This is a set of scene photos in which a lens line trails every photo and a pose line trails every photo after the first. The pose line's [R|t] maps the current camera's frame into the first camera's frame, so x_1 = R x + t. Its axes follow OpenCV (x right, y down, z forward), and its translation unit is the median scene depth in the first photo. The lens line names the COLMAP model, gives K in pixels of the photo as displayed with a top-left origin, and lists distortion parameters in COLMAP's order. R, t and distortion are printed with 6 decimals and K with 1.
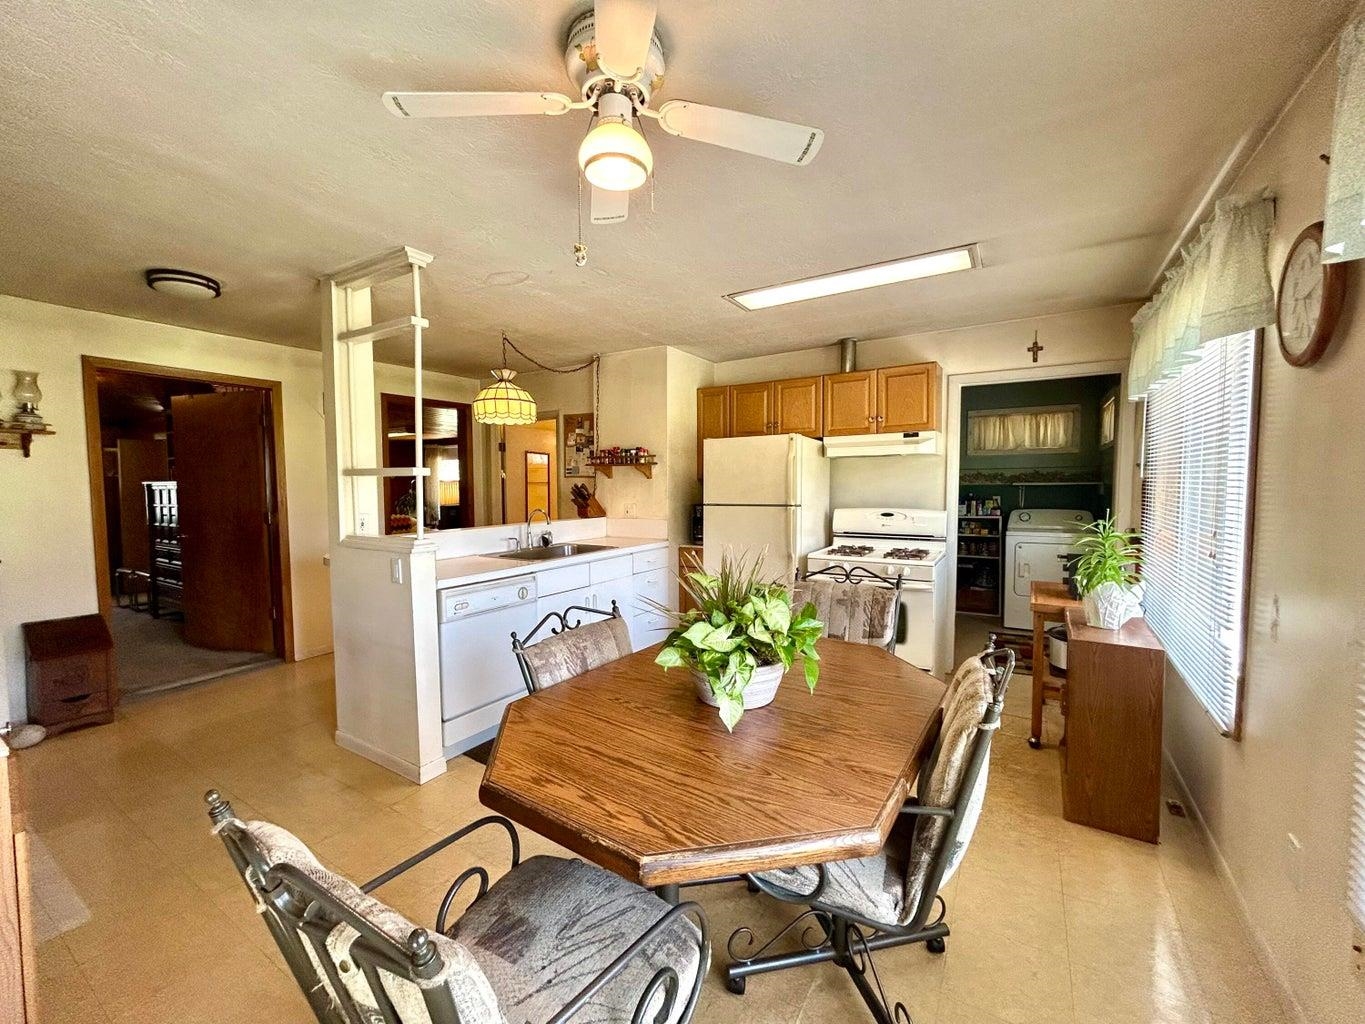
lens RADIAL K [[549.3, 0, 682.5], [0, 549.3, 512.0], [0, 0, 1]] dist [0.000315, -0.000412]
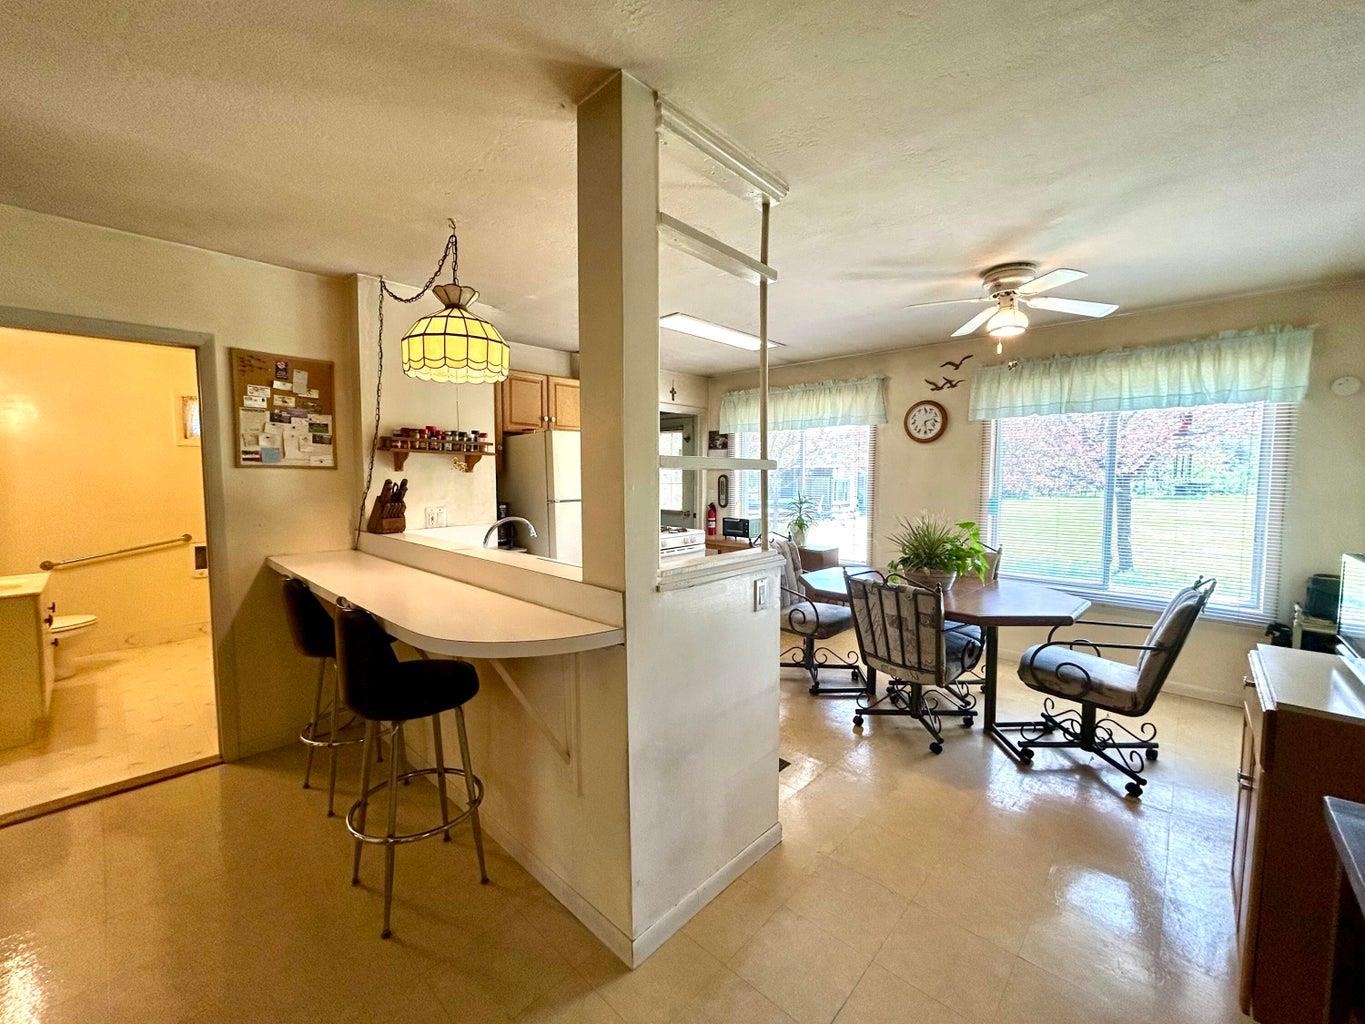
lens RADIAL K [[549.3, 0, 682.5], [0, 549.3, 512.0], [0, 0, 1]] dist [0.000315, -0.000412]
pose [[0.193913, -0.063399, 0.978968, -0.745589], [0.049526, 0.997270, 0.054774, -0.032360], [-0.979768, 0.037863, 0.196523, 0.552538]]
